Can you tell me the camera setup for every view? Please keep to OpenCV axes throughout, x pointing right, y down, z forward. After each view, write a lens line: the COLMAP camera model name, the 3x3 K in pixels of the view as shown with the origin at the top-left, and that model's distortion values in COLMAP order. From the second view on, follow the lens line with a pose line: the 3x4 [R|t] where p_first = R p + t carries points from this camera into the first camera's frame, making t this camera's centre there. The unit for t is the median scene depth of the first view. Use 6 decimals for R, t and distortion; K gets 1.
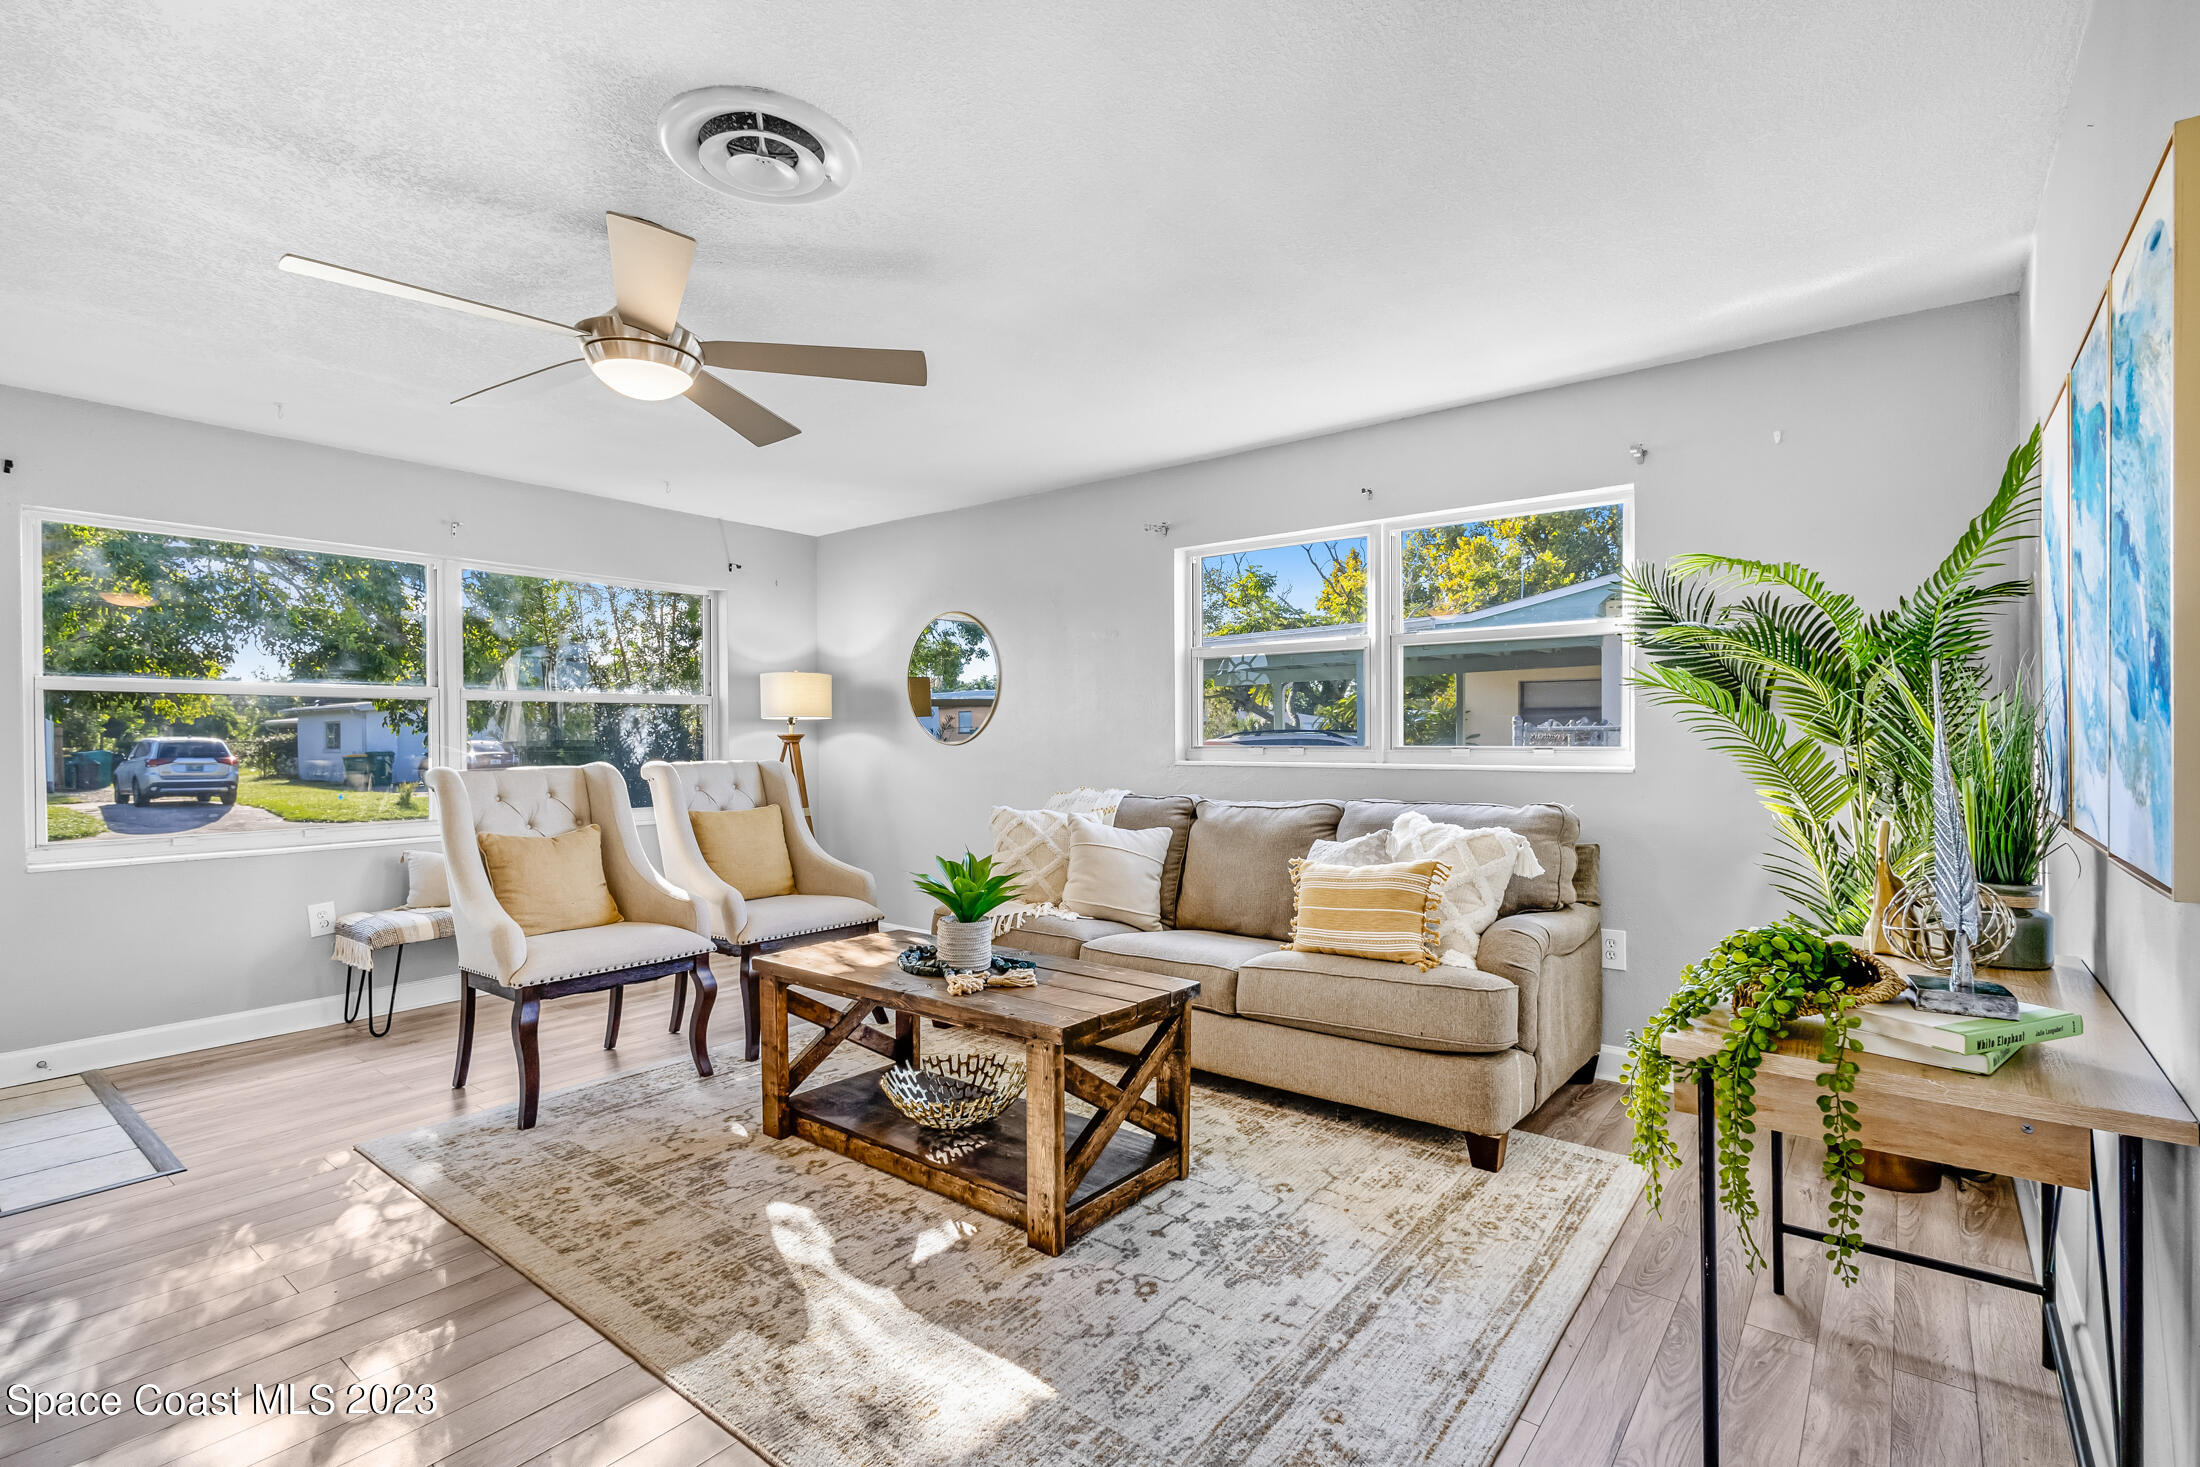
lens RADIAL K [[1027.8, 0, 1103.7], [0, 1027.8, 715.7], [0, 0, 1]] dist [0.011938, -0.000856]
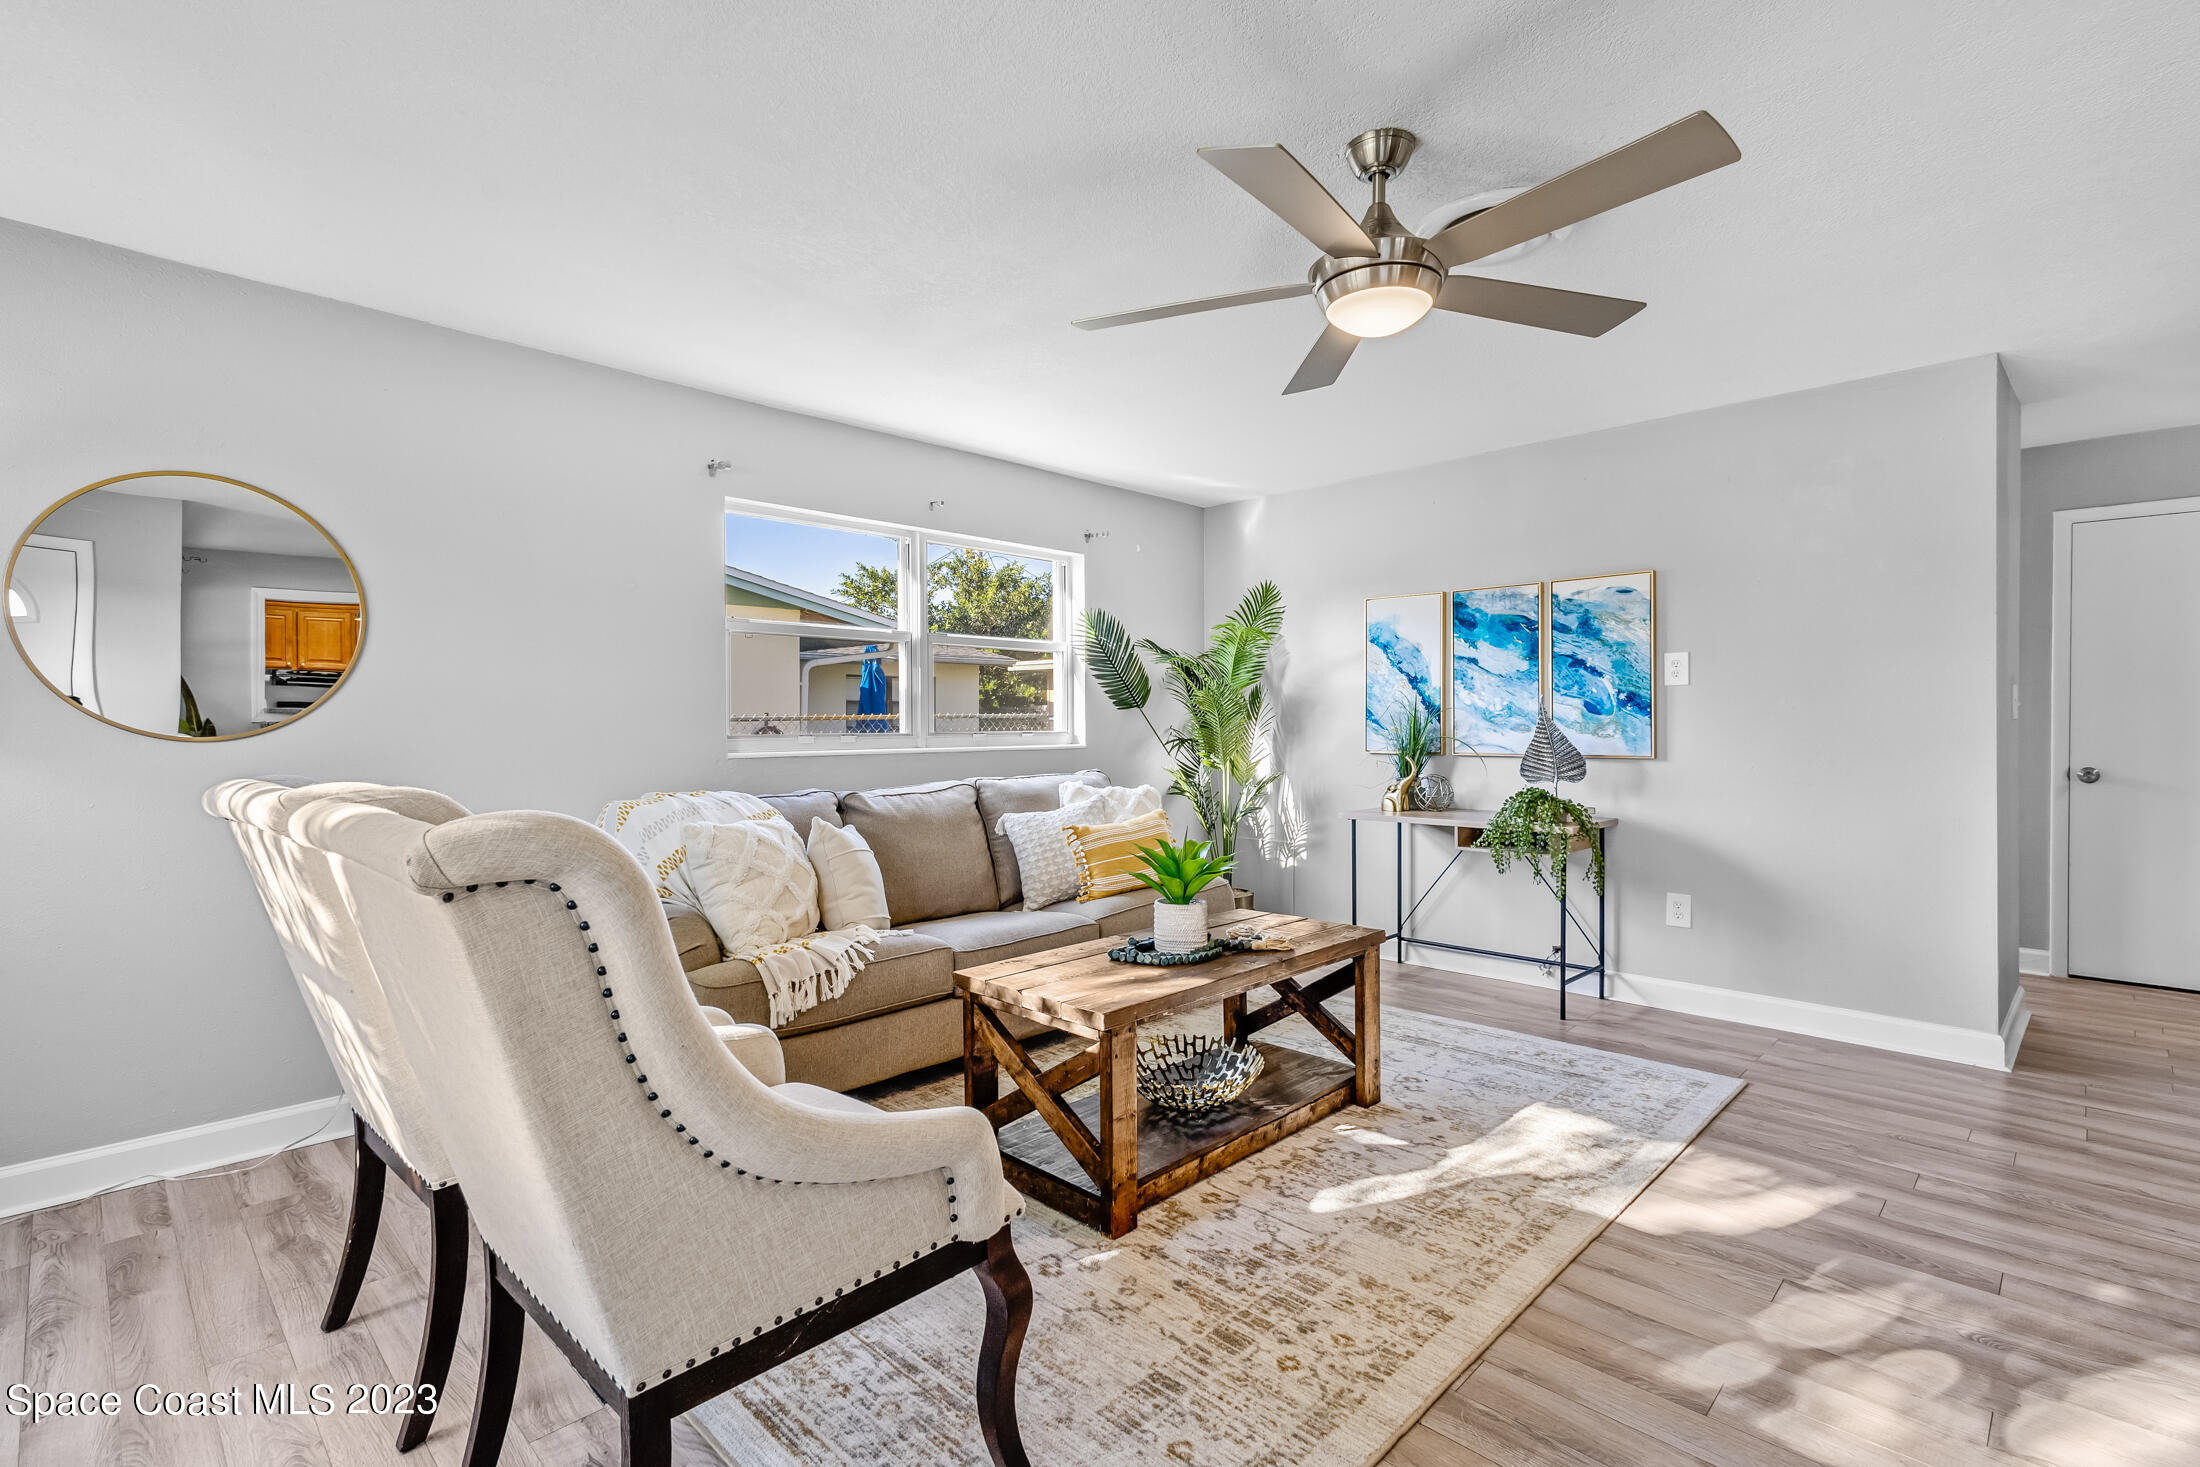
lens RADIAL K [[1014.0, 0, 1105.6], [0, 1014.0, 728.9], [0, 0, 1]] dist [-0.001257, -0.000288]
pose [[0.111395, -0.009081, 0.993735, -1.256225], [-0.005105, 0.999940, 0.009710, 0.021369], [-0.993763, -0.006155, 0.111342, 1.080639]]
